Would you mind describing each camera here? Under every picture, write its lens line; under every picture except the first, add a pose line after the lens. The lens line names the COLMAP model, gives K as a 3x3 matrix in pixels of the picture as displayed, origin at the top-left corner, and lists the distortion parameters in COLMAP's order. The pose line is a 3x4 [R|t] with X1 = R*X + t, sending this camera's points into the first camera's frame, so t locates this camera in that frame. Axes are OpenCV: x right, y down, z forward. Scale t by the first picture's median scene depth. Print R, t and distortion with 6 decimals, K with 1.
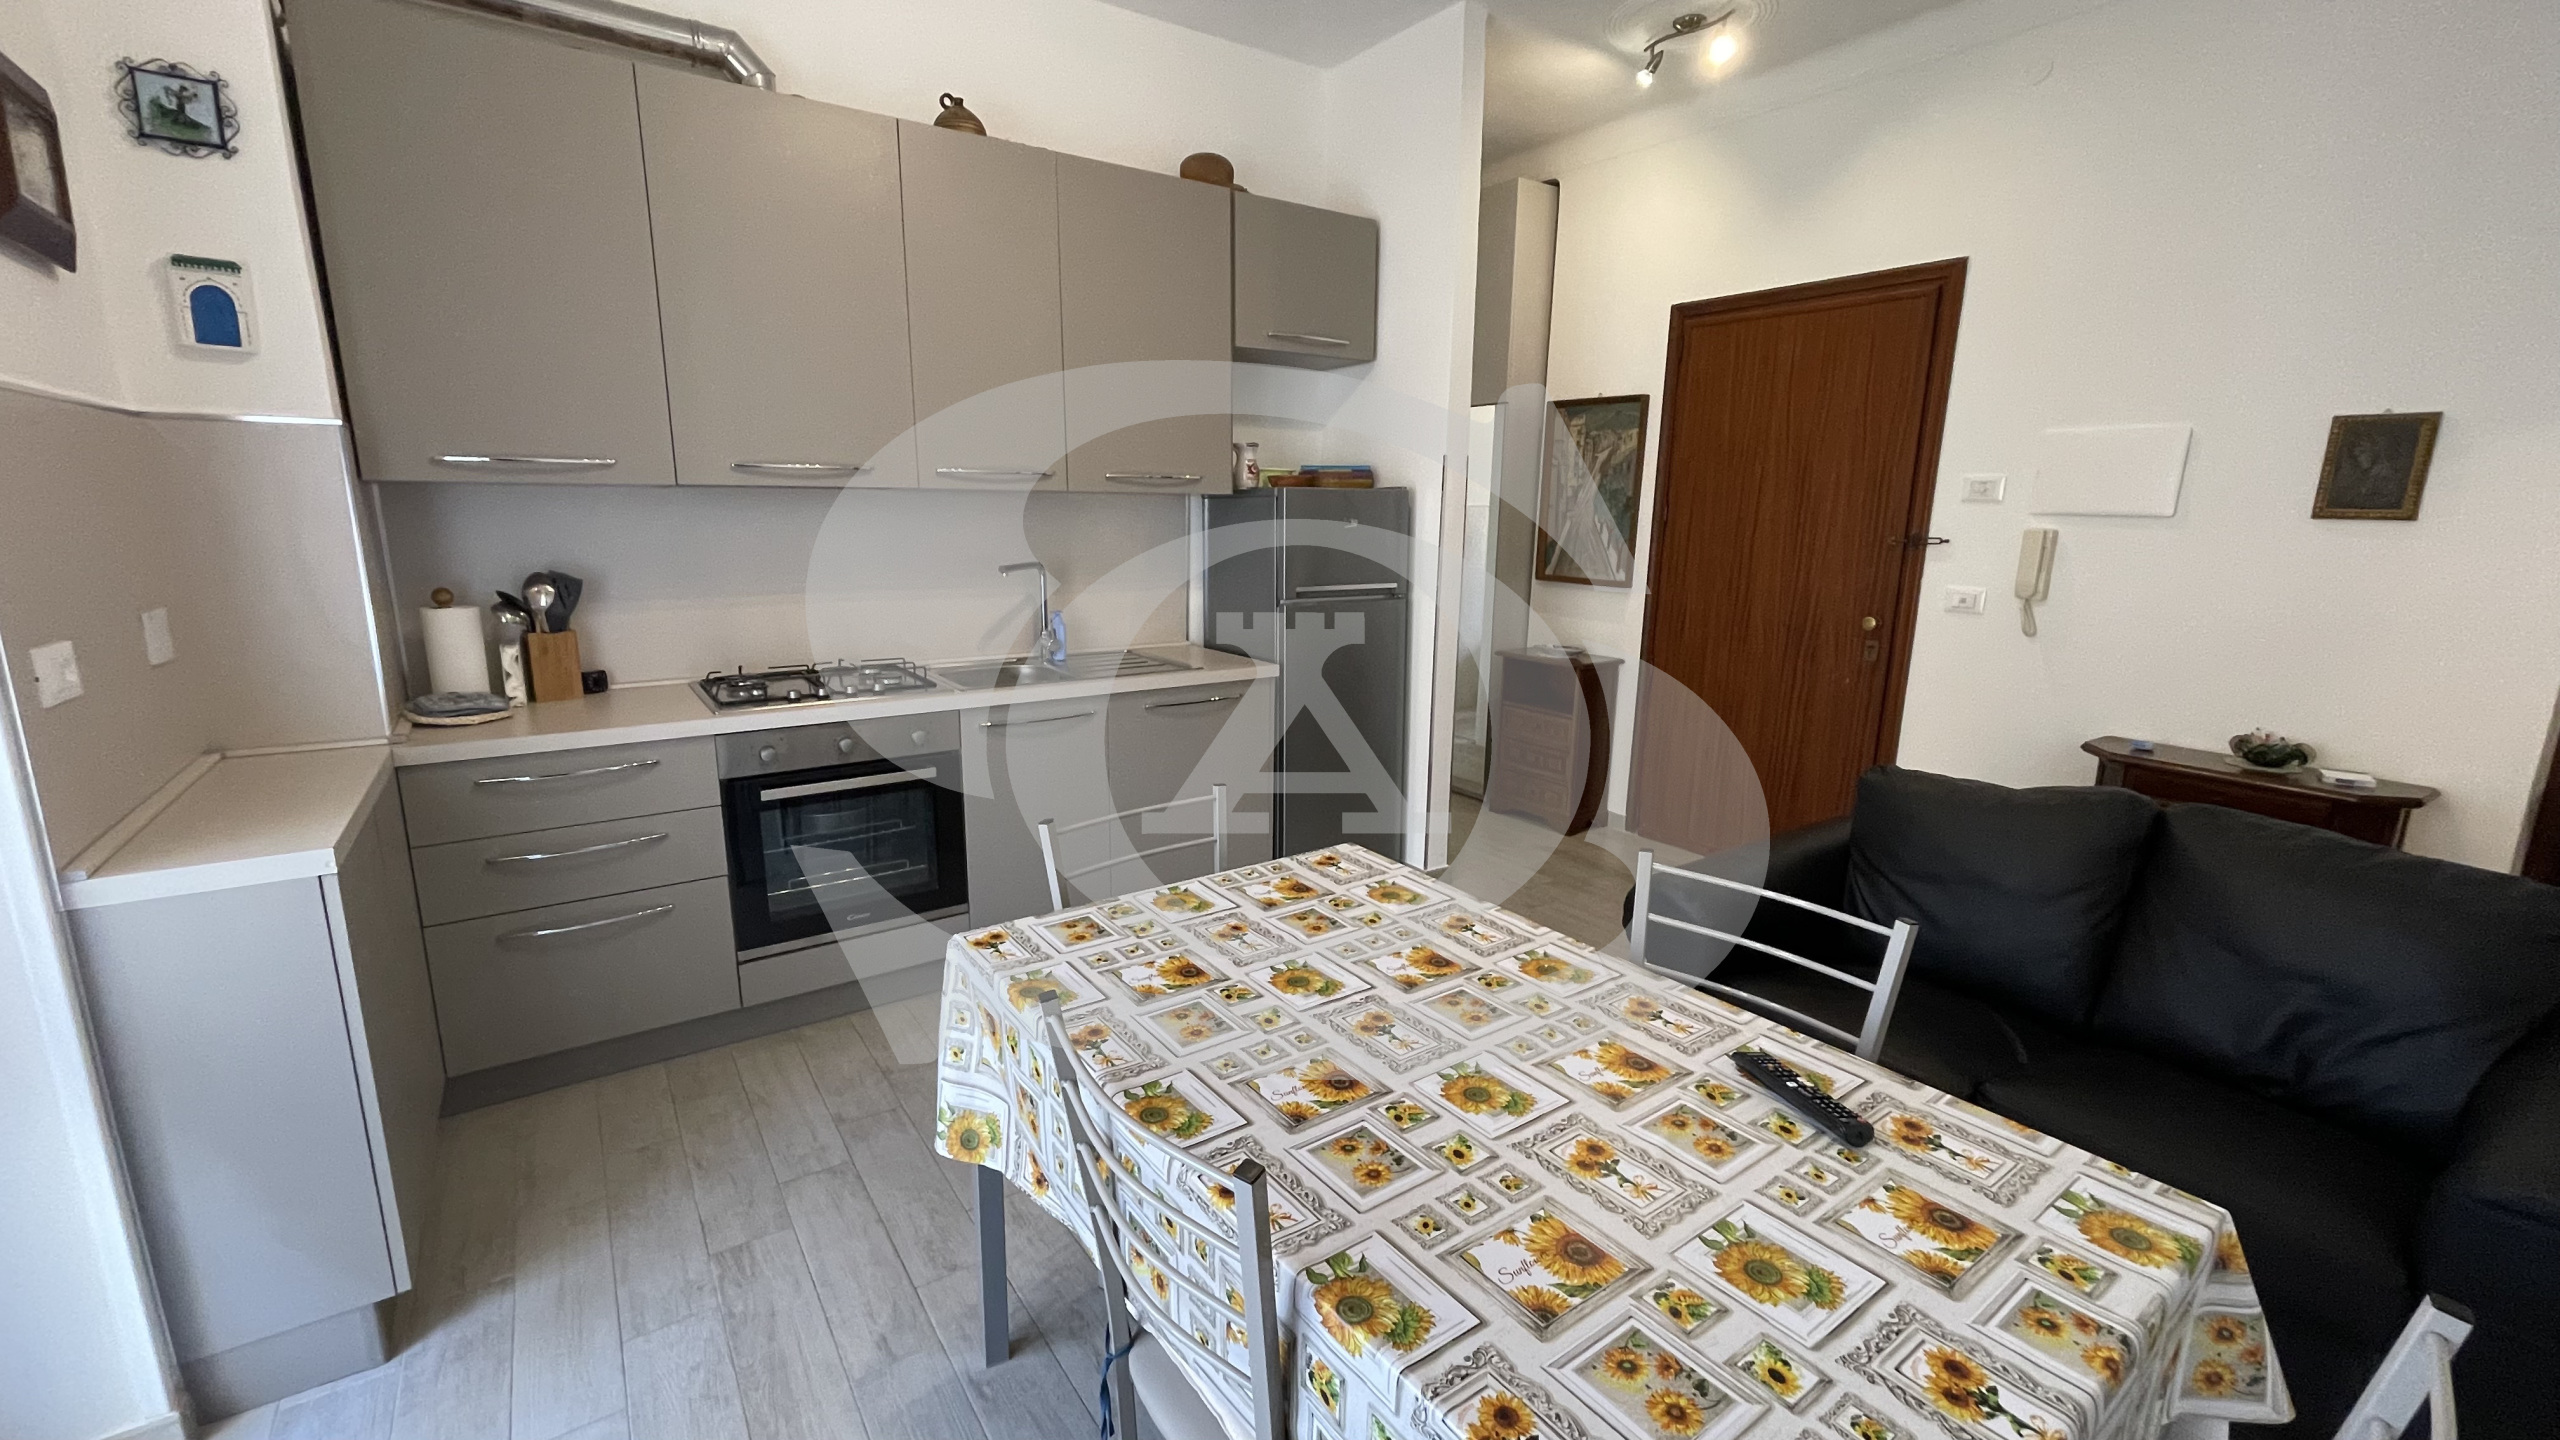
lens RADIAL K [[1031.5, 0, 1276.7], [0, 1031.5, 727.1], [0, 0, 1]] dist [-0.007132, 0.000127]
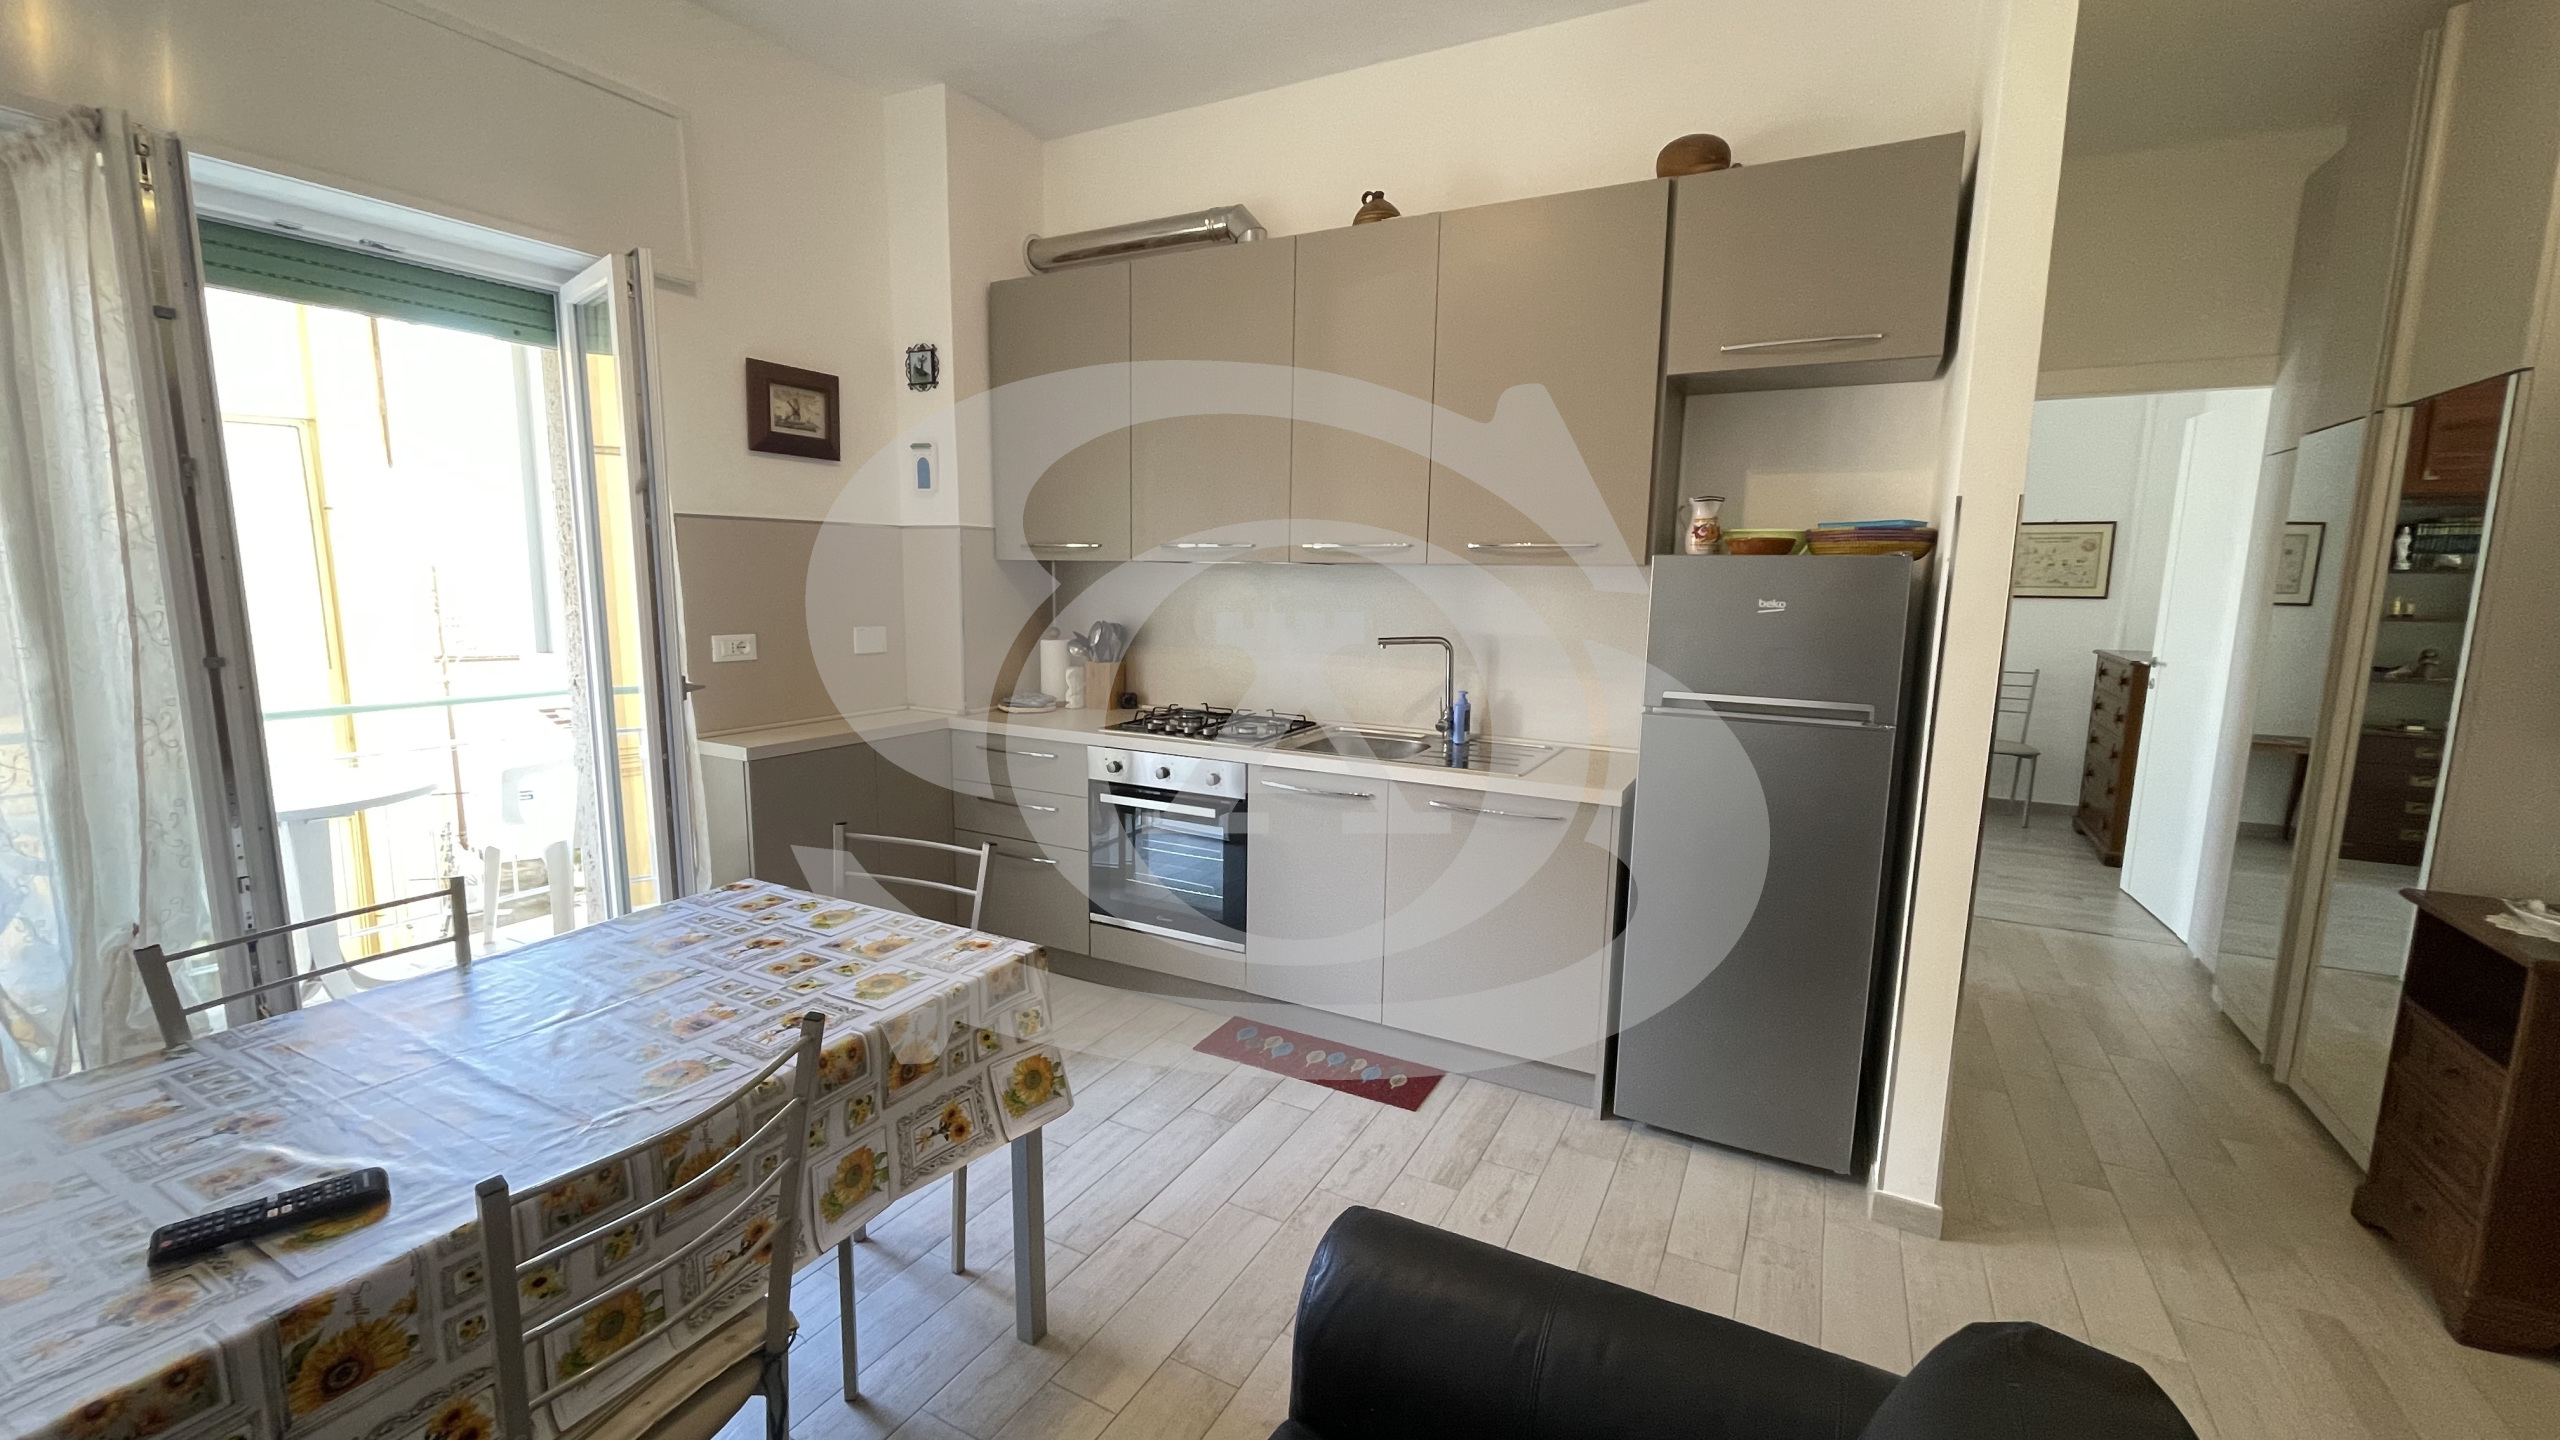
lens RADIAL K [[1031.5, 0, 1276.7], [0, 1031.5, 727.1], [0, 0, 1]] dist [-0.007132, 0.000127]
pose [[0.446028, 0.130598, -0.885440, 0.974709], [-0.194552, 0.979789, 0.046511, -0.162896], [0.873618, 0.151519, 0.462421, 0.770023]]
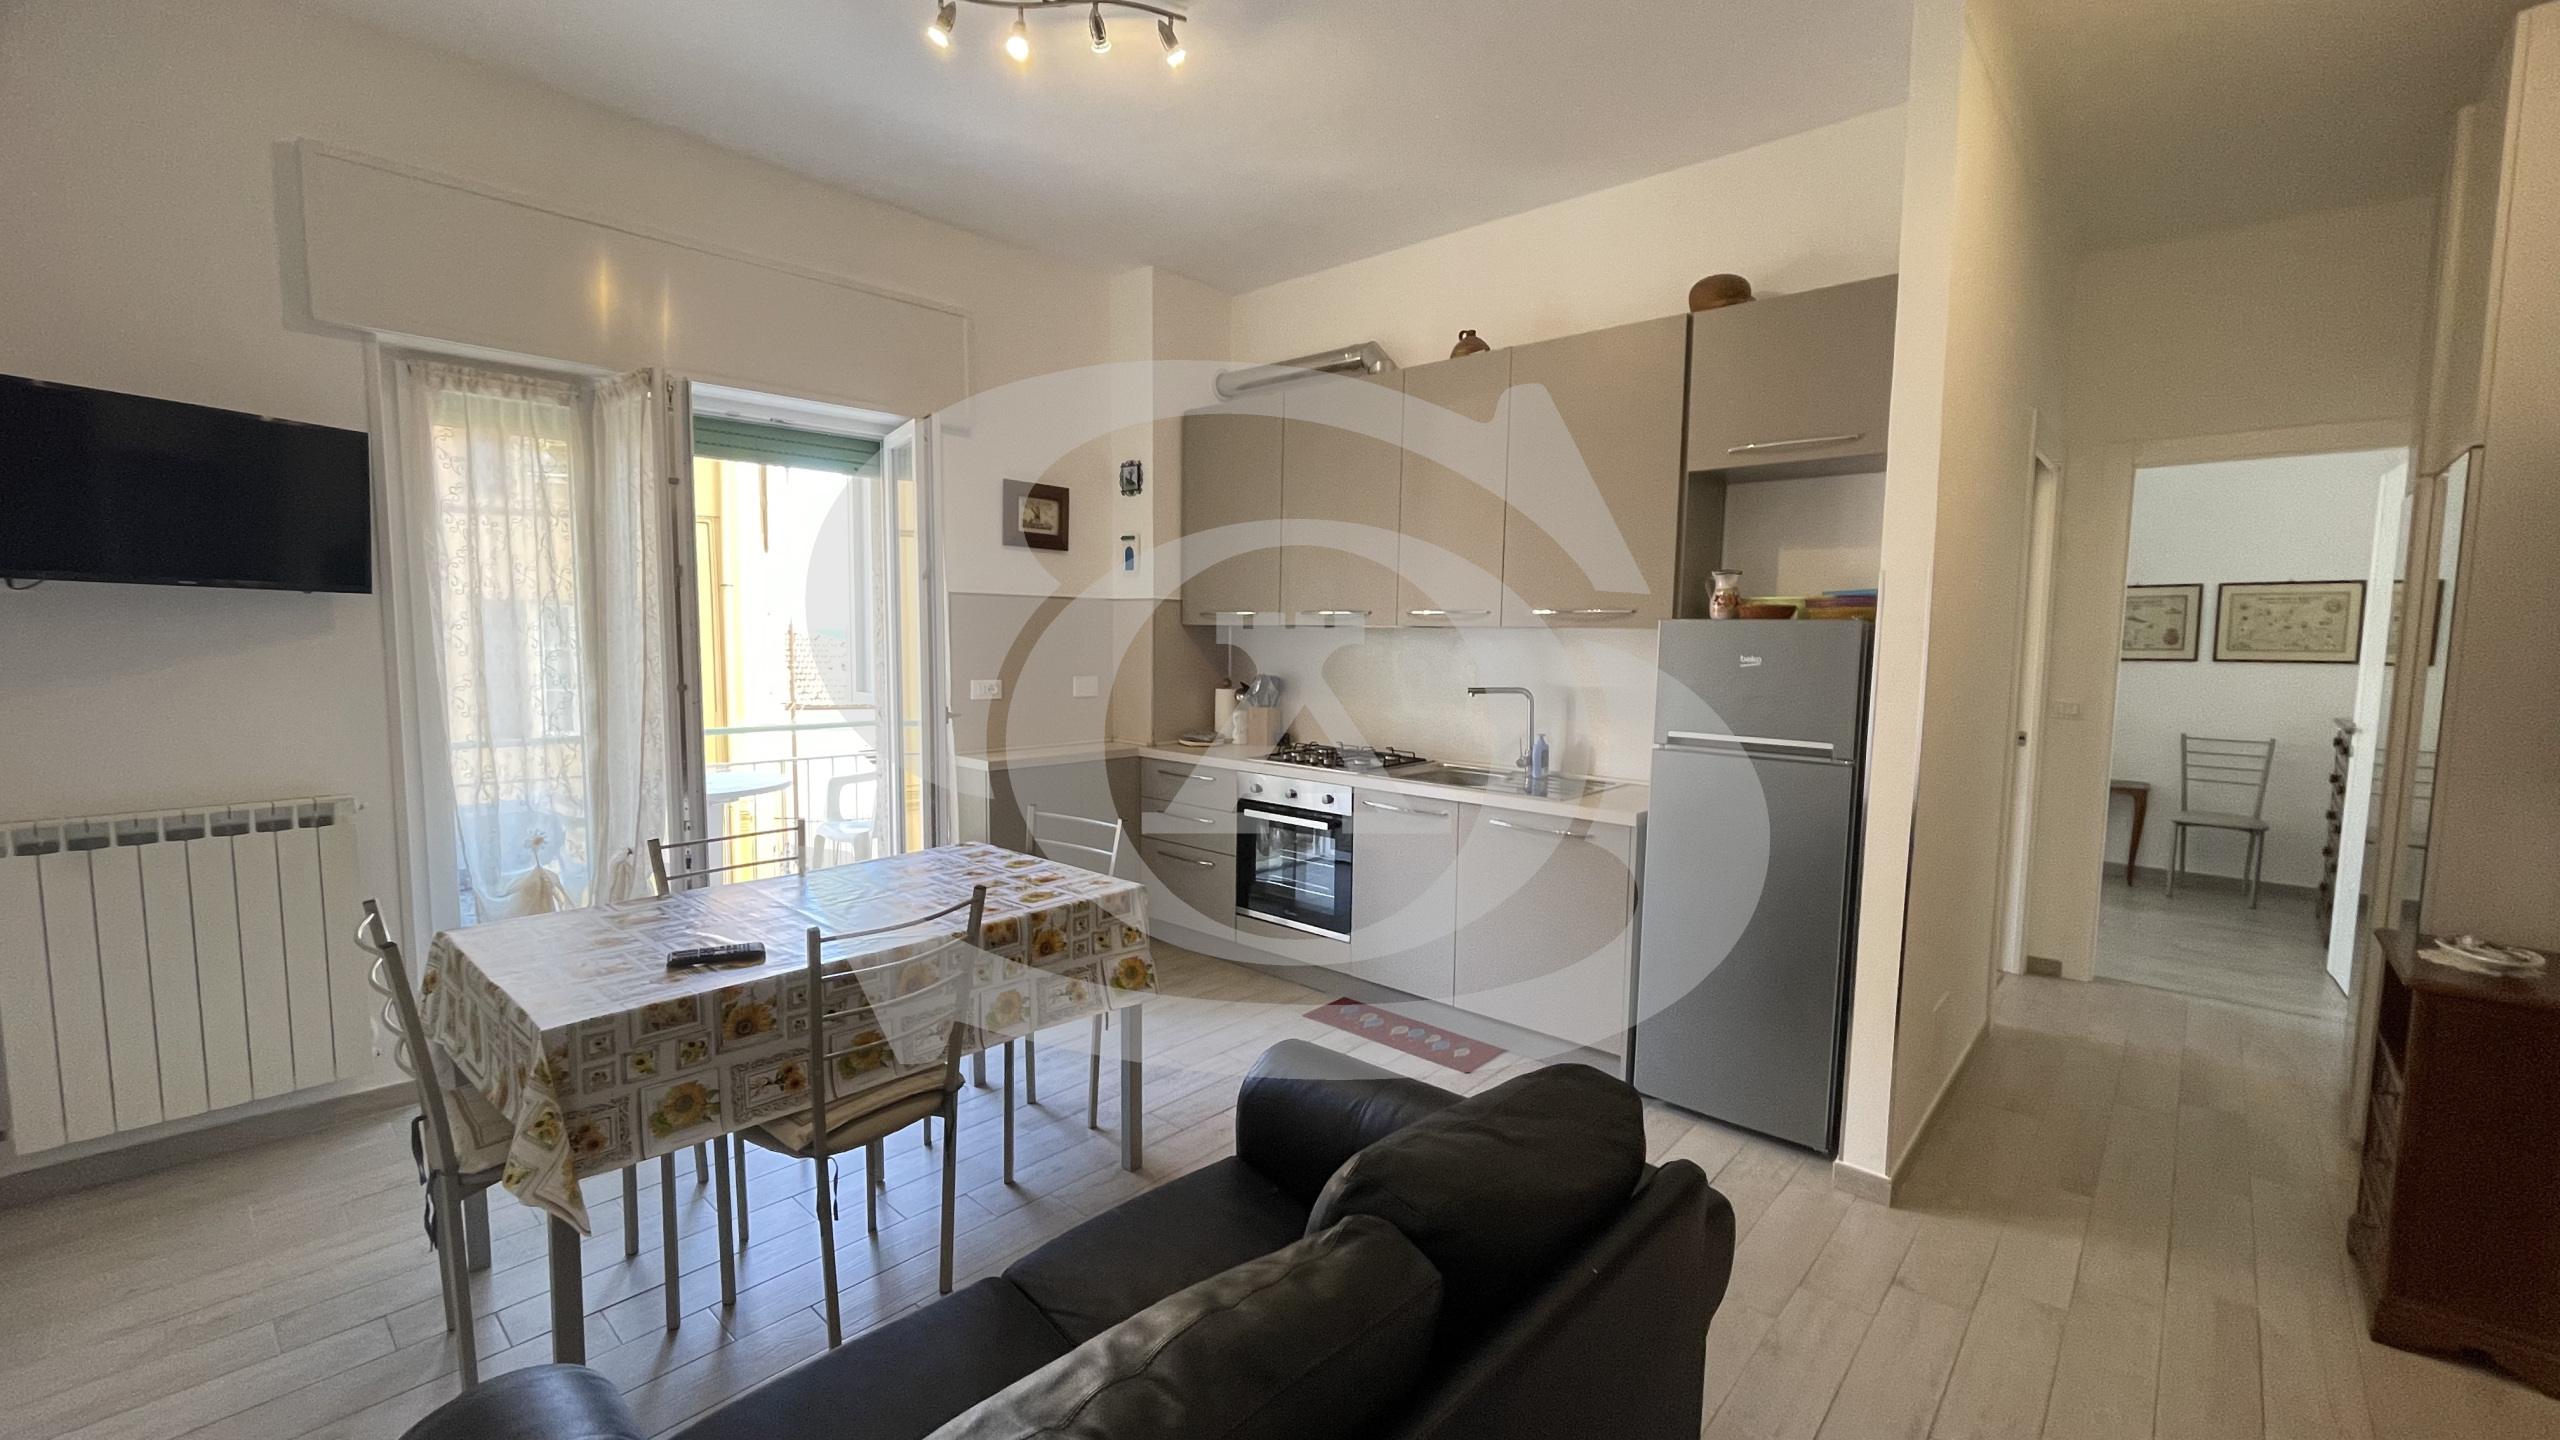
lens RADIAL K [[1031.5, 0, 1276.7], [0, 1031.5, 727.1], [0, 0, 1]] dist [-0.007132, 0.000127]
pose [[0.218896, 0.082569, -0.972248, 1.435176], [-0.212994, 0.976427, 0.034970, -0.174890], [0.952218, 0.199429, 0.231322, 0.854629]]
